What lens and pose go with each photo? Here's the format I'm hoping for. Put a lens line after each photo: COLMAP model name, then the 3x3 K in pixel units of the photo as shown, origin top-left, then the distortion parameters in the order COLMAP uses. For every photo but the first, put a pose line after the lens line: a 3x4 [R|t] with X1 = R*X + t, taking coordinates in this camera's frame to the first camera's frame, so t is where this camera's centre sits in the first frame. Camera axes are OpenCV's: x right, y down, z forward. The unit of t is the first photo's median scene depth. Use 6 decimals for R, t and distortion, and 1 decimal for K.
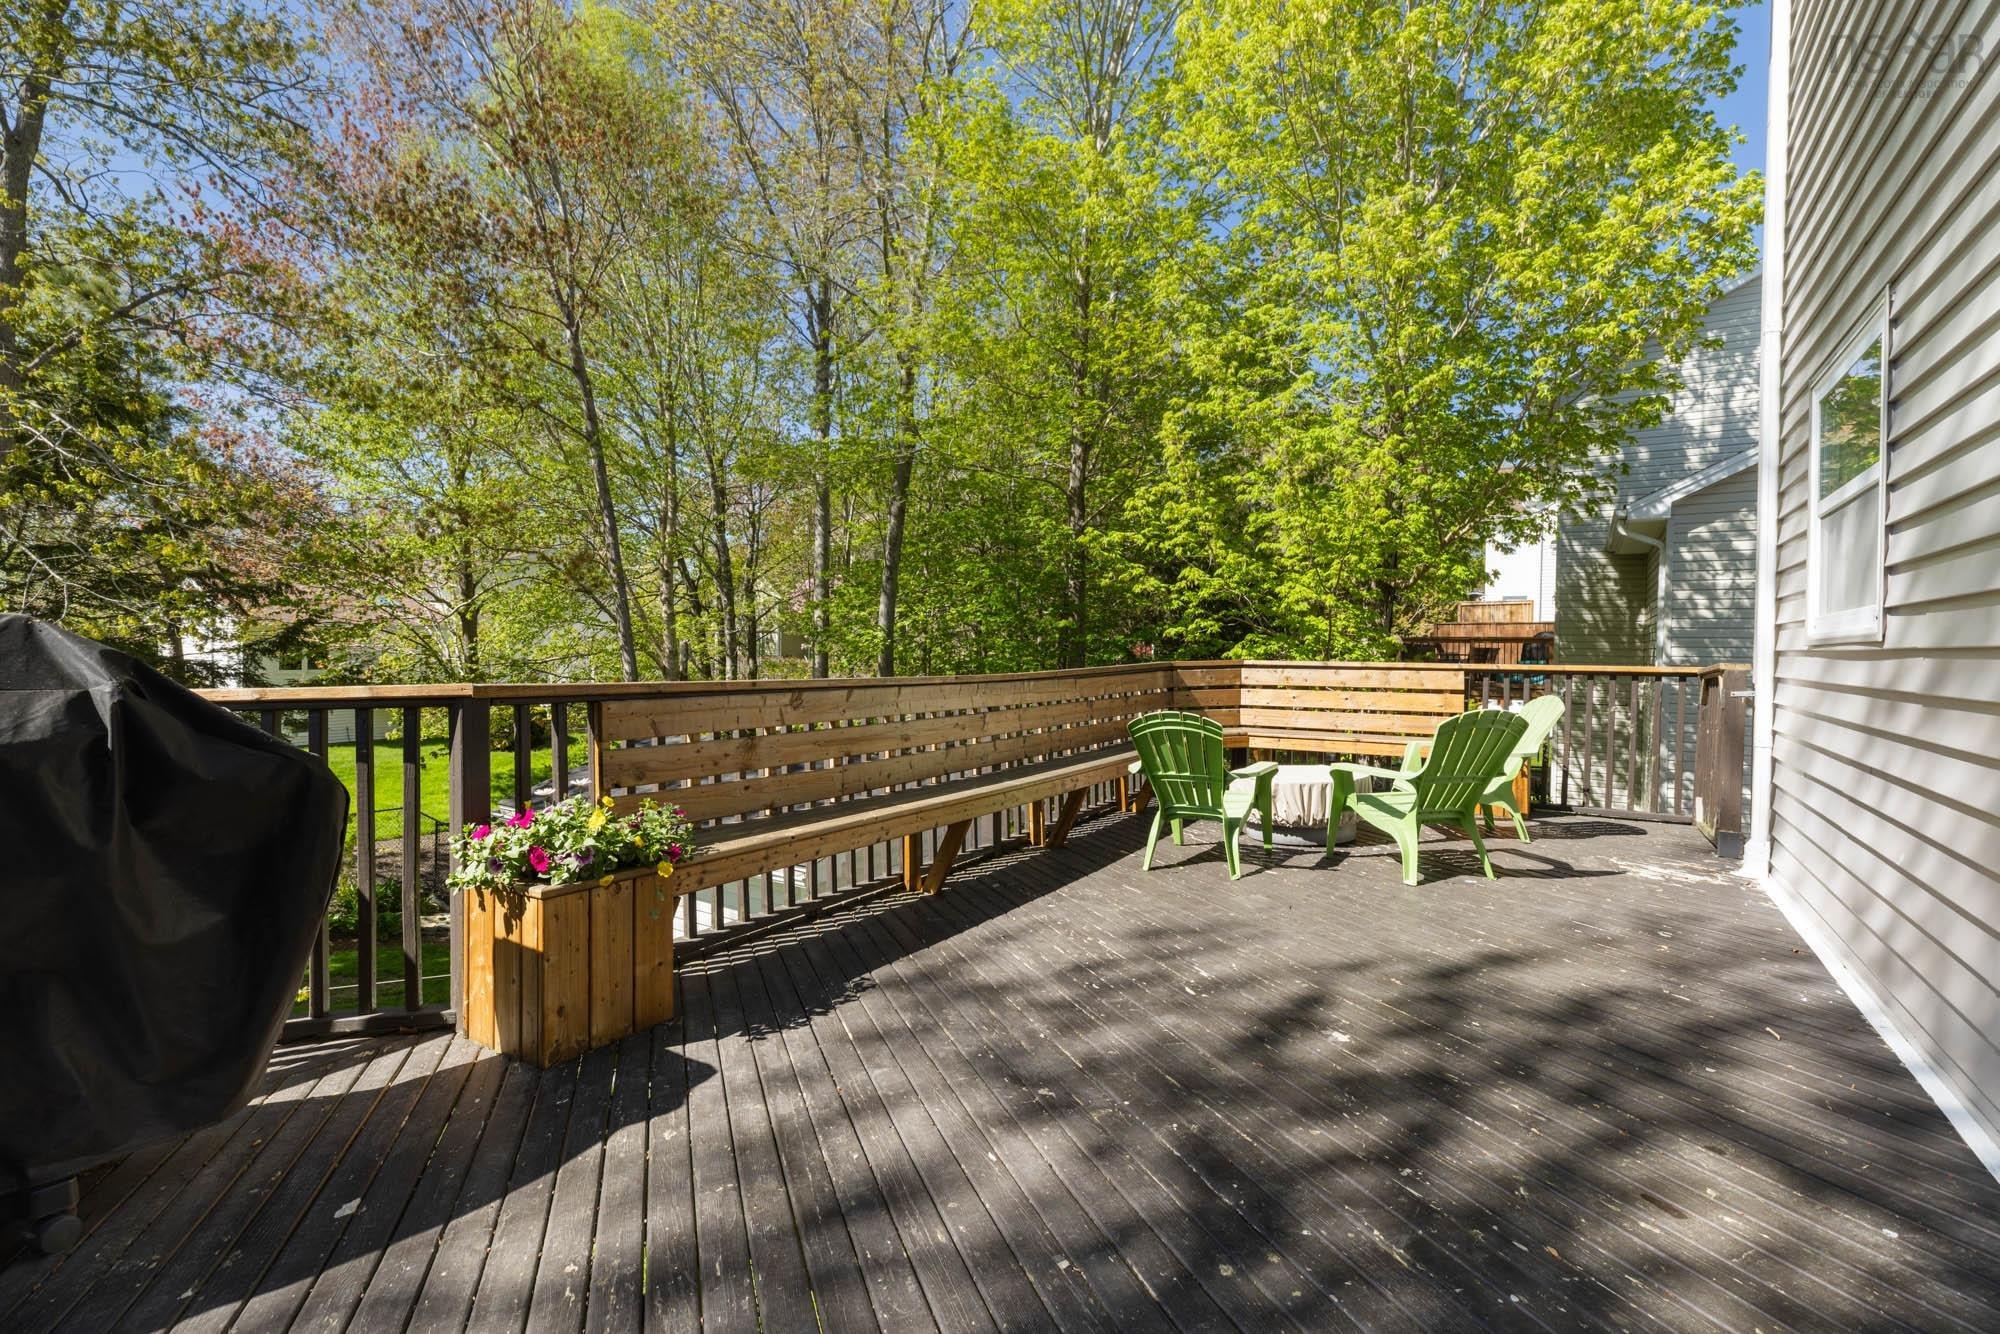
lens RADIAL K [[894.0, 0, 1011.8], [0, 894.0, 657.5], [0, 0, 1]] dist [0.004255, 0.000610]
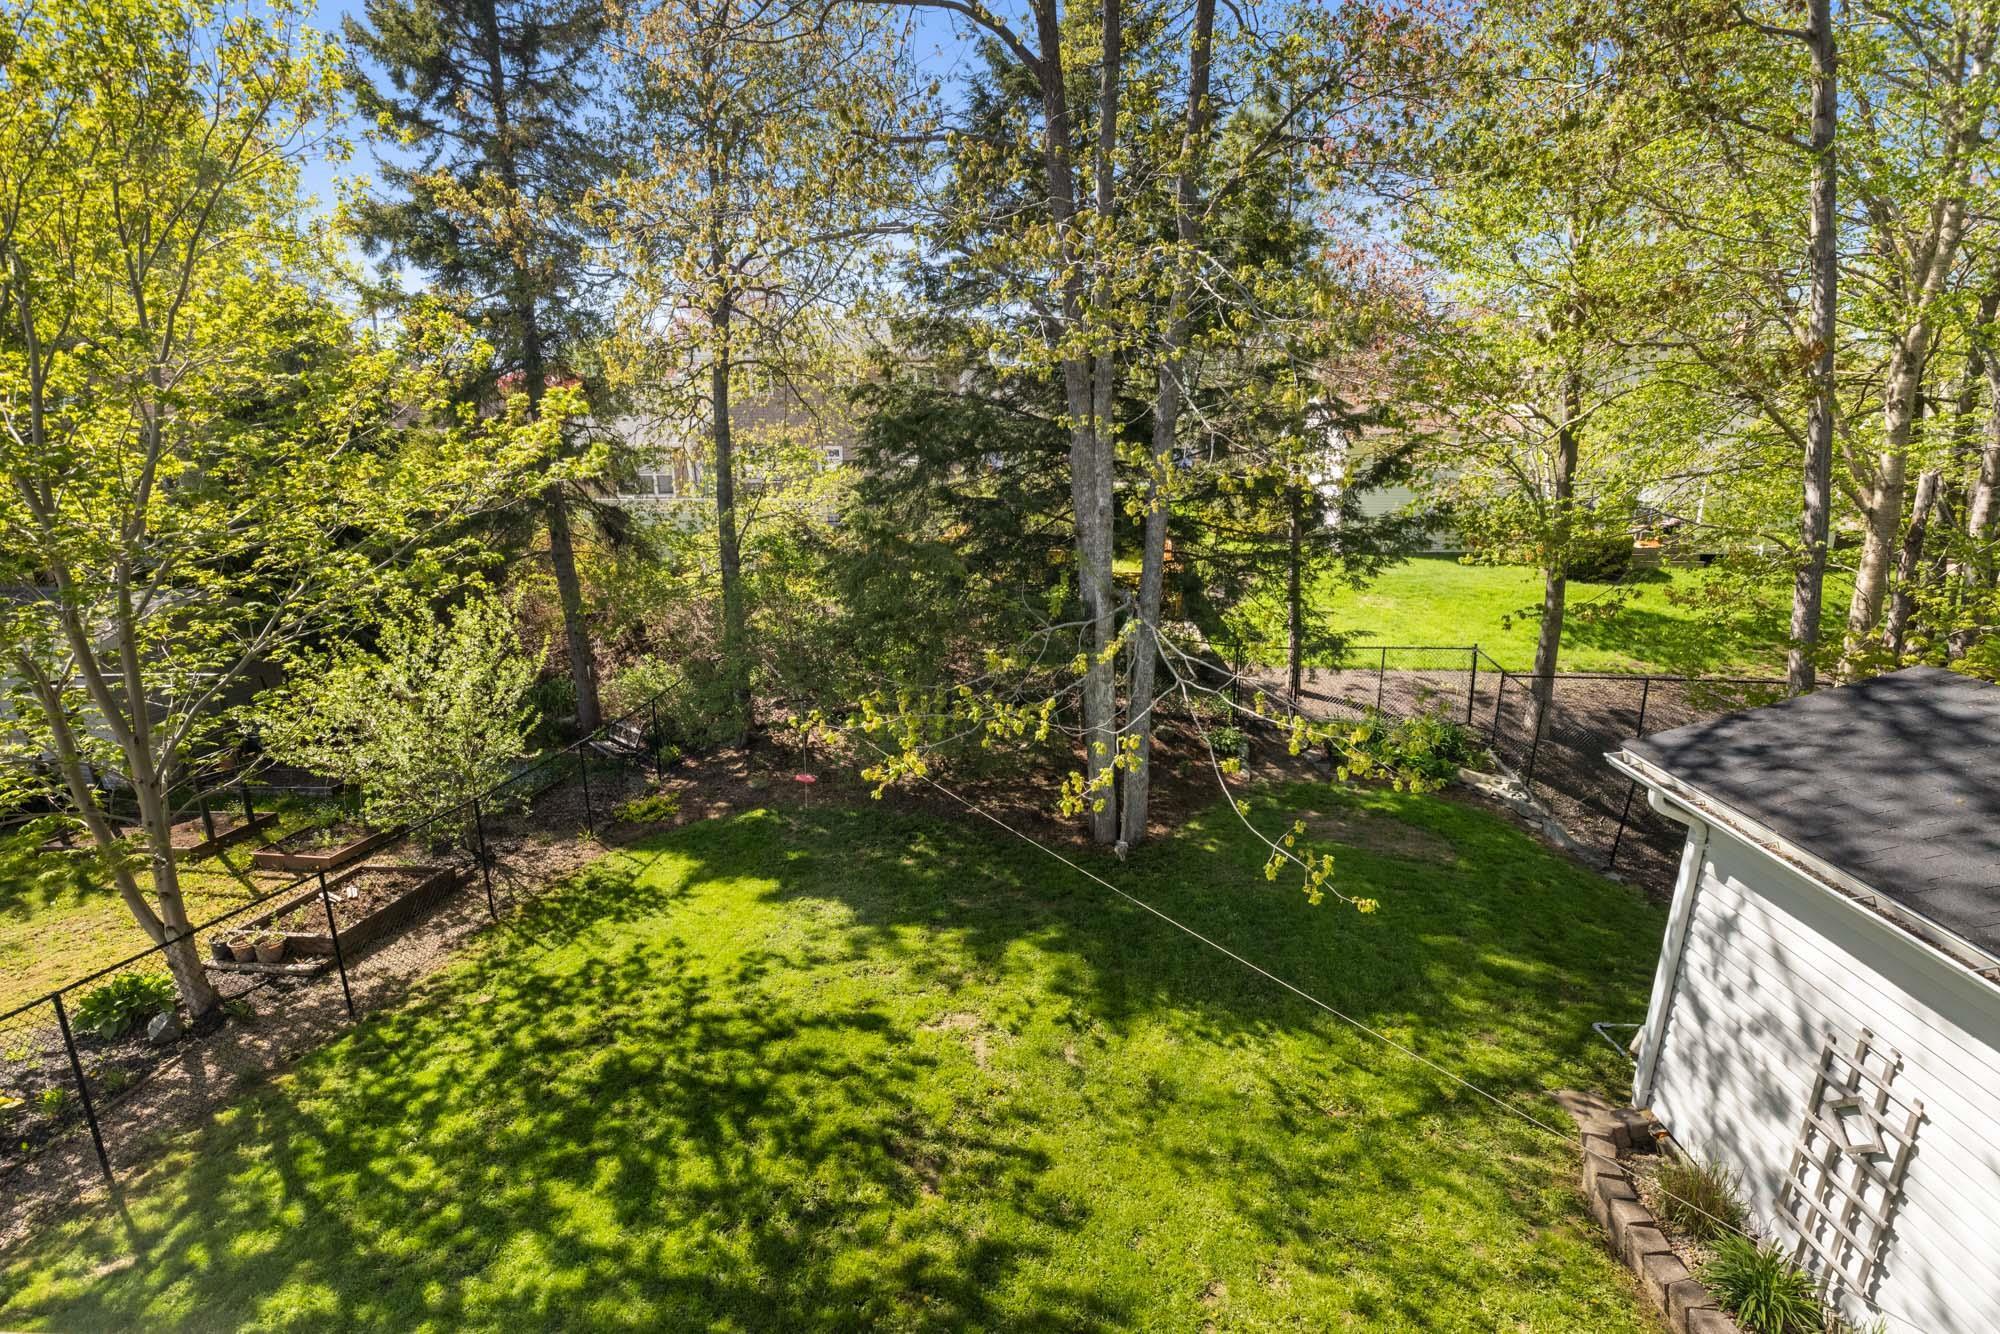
lens RADIAL K [[894.0, 0, 1011.8], [0, 894.0, 657.5], [0, 0, 1]] dist [0.004255, 0.000610]
pose [[0.484016, 0.199859, -0.851930, -0.162547], [-0.004474, 0.974121, 0.225983, -0.043523], [0.875048, -0.105568, 0.472384, 0.198809]]
